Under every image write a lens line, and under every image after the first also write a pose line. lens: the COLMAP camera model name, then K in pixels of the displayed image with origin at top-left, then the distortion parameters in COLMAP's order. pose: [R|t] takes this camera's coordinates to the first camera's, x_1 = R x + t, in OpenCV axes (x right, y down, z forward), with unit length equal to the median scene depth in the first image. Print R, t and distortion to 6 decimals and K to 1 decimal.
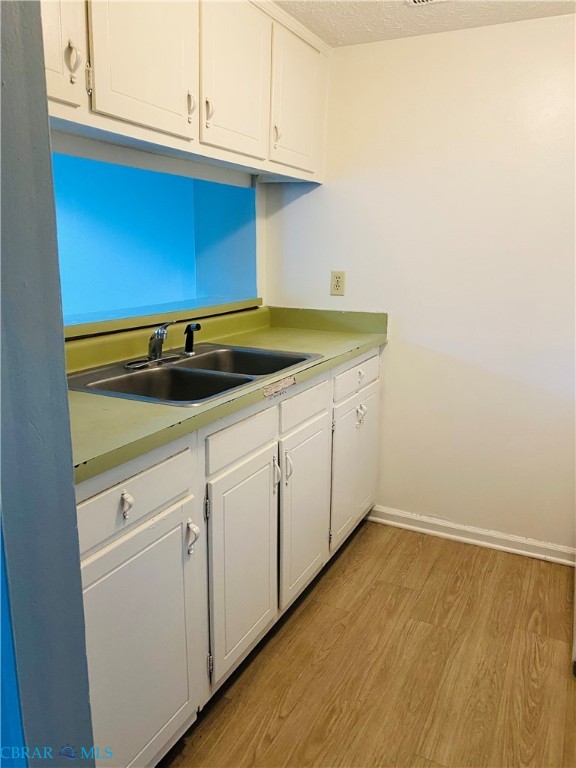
lens RADIAL K [[582.0, 0, 287.9], [0, 582.0, 382.9], [0, 0, 1]] dist [0.003568, 0.000586]
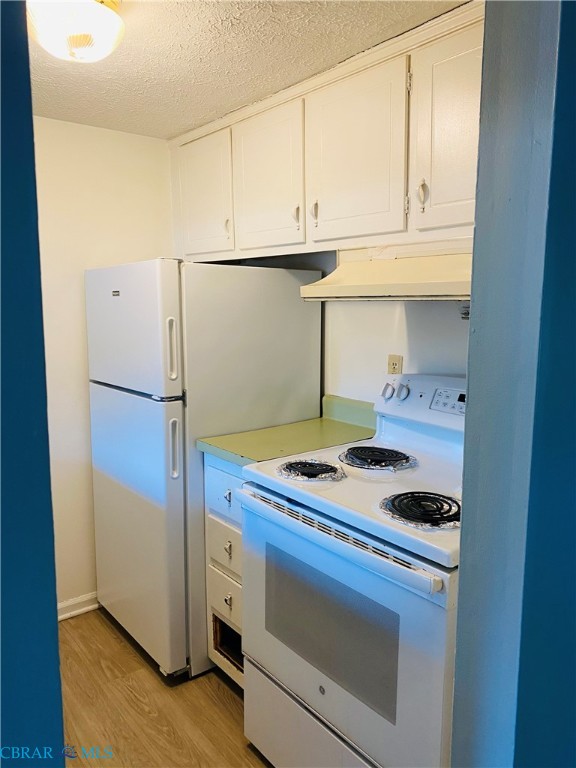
lens RADIAL K [[582.0, 0, 288.2], [0, 582.0, 383.7], [0, 0, 1]] dist [0.003568, 0.000586]
pose [[0.413921, -0.134351, 0.900344, -0.380403], [0.212054, 0.976070, 0.048162, -0.098793], [-0.885270, 0.170986, 0.432506, 0.170959]]
